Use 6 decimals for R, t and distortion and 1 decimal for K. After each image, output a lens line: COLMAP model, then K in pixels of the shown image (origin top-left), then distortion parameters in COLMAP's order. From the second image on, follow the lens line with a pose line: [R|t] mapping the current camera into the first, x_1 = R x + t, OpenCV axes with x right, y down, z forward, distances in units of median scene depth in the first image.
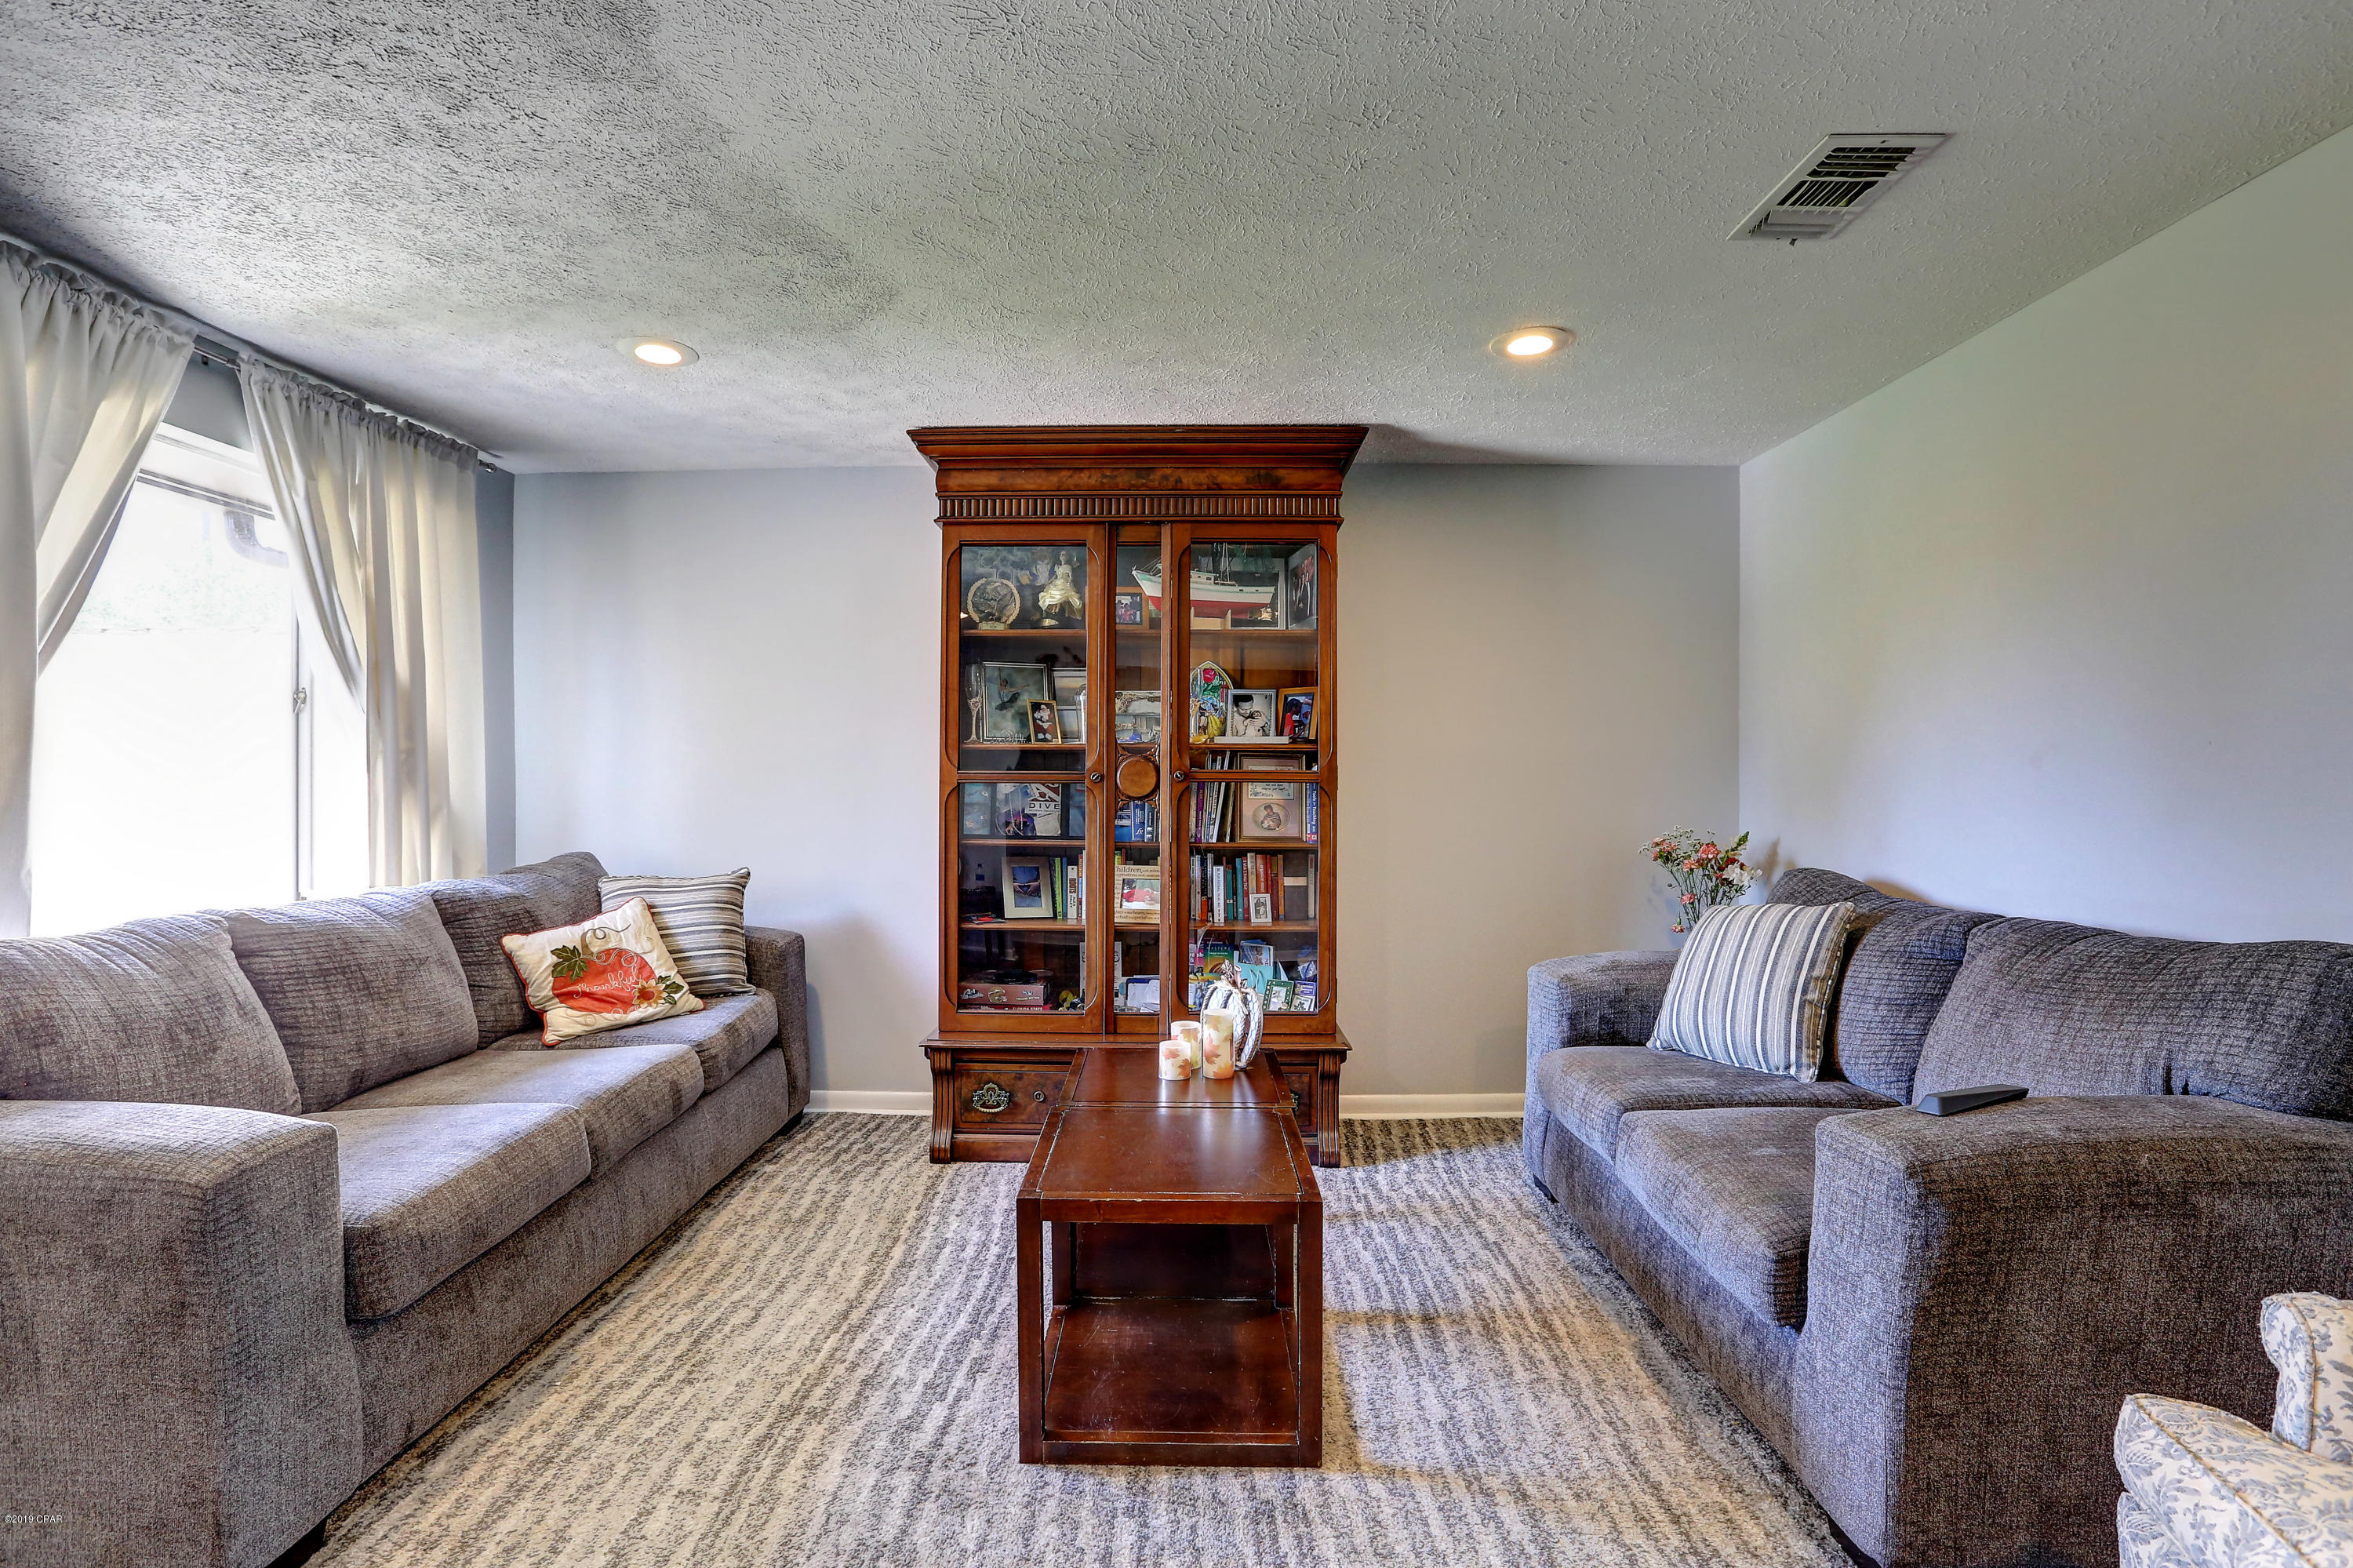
lens RADIAL K [[1069.1, 0, 1171.1], [0, 1069.1, 774.8], [0, 0, 1]] dist [-0.036498, 0.008791]
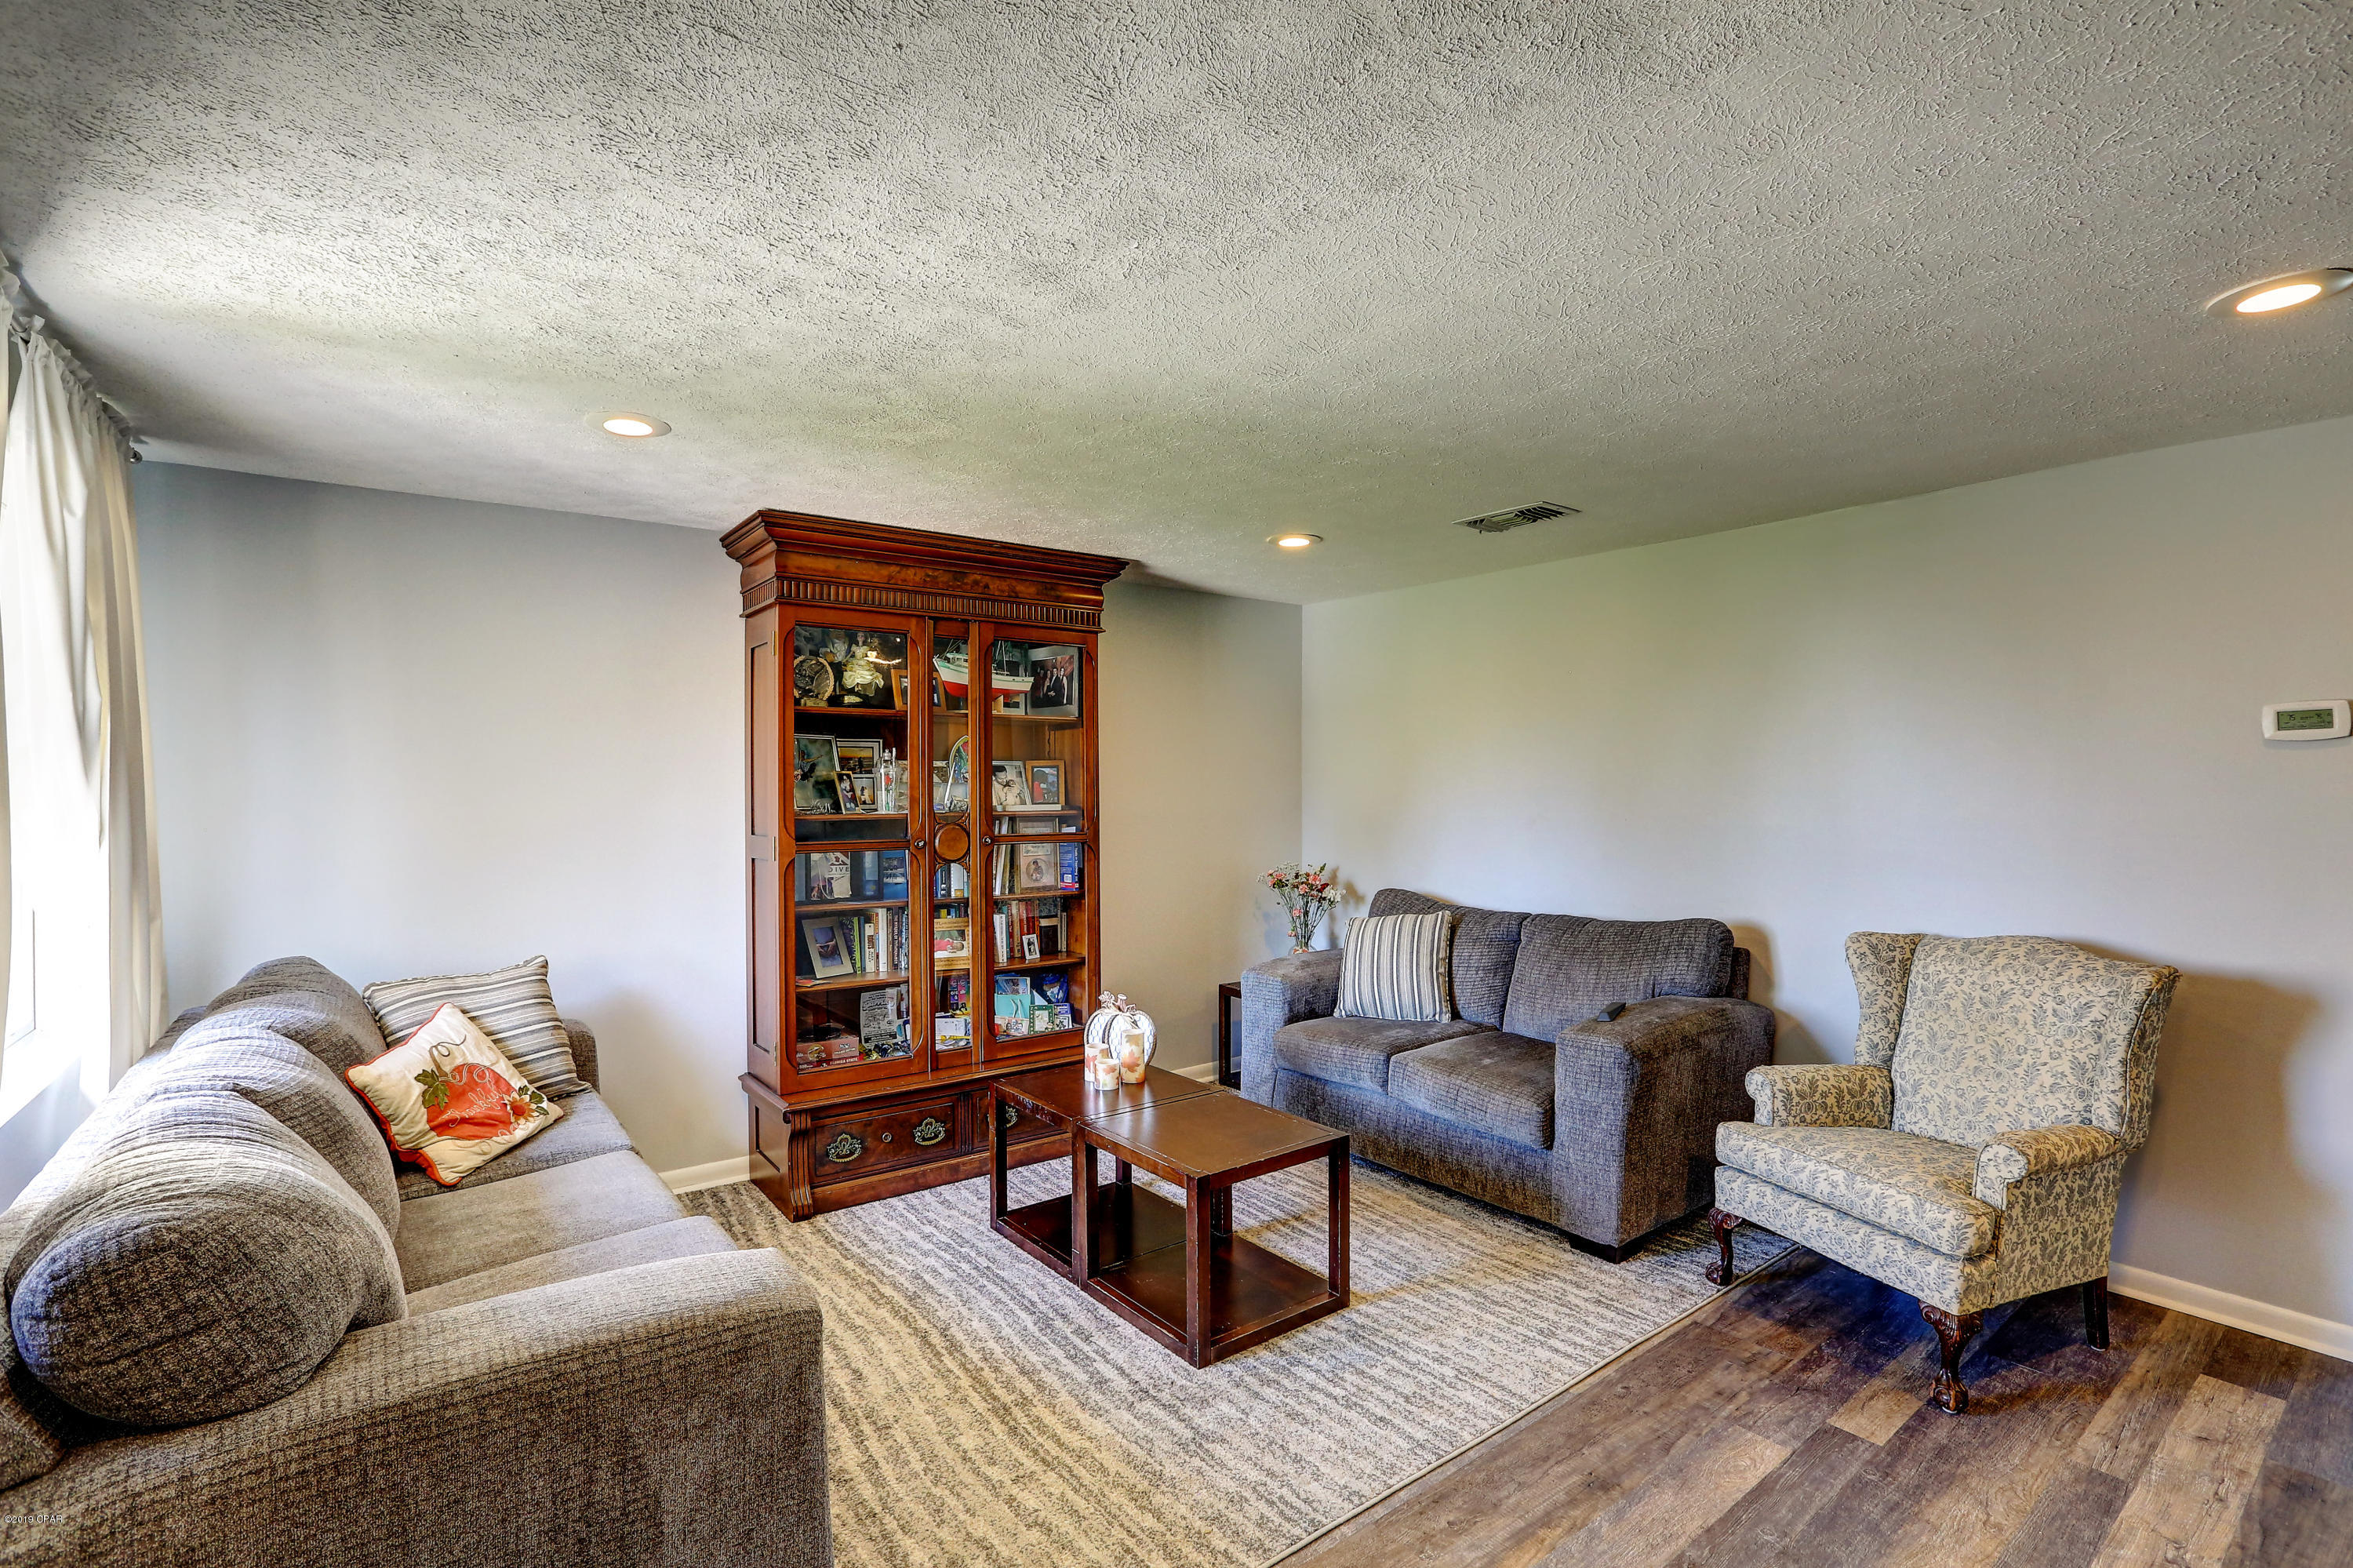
lens RADIAL K [[1069.1, 0, 1162.3], [0, 1069.1, 778.9], [0, 0, 1]] dist [-0.036498, 0.008791]
pose [[0.790254, -0.000502, 0.612780, -0.571252], [0.001336, 0.999999, -0.000904, -0.066420], [-0.612778, 0.001533, 0.790253, -0.038140]]
